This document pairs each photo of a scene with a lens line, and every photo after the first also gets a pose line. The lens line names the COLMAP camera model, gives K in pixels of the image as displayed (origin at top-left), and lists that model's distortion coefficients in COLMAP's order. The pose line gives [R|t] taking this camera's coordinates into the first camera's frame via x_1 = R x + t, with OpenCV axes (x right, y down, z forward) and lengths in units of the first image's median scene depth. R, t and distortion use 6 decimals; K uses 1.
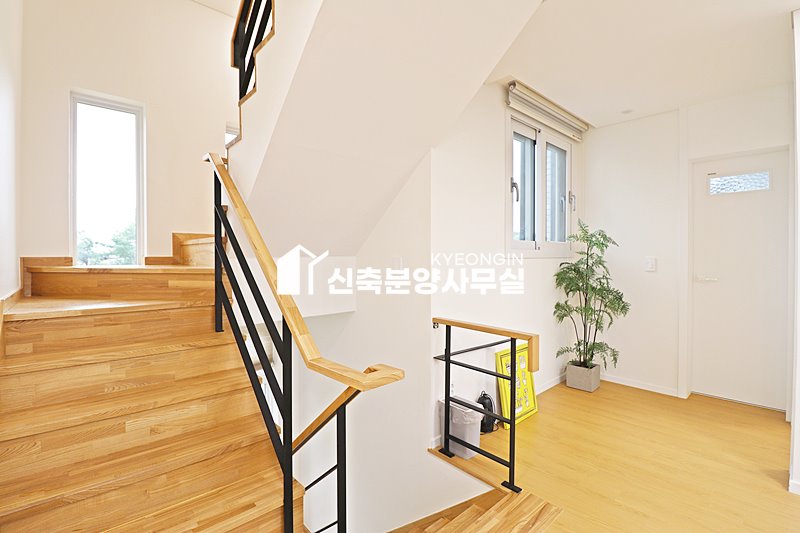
lens RADIAL K [[371.1, 0, 399.9], [0, 371.1, 263.8], [0, 0, 1]] dist [-0.012475, -0.003281]
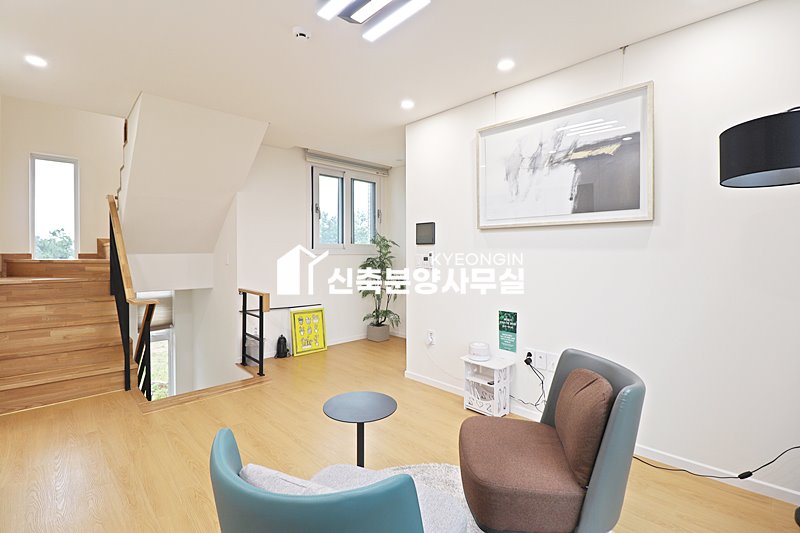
lens RADIAL K [[371.1, 0, 401.0], [0, 371.1, 263.8], [0, 0, 1]] dist [-0.012475, -0.003281]
pose [[0.999677, 0.001184, 0.025381, 0.844804], [-0.001333, 0.999982, 0.005850, 0.018407], [-0.025373, -0.005882, 0.999661, -0.800027]]
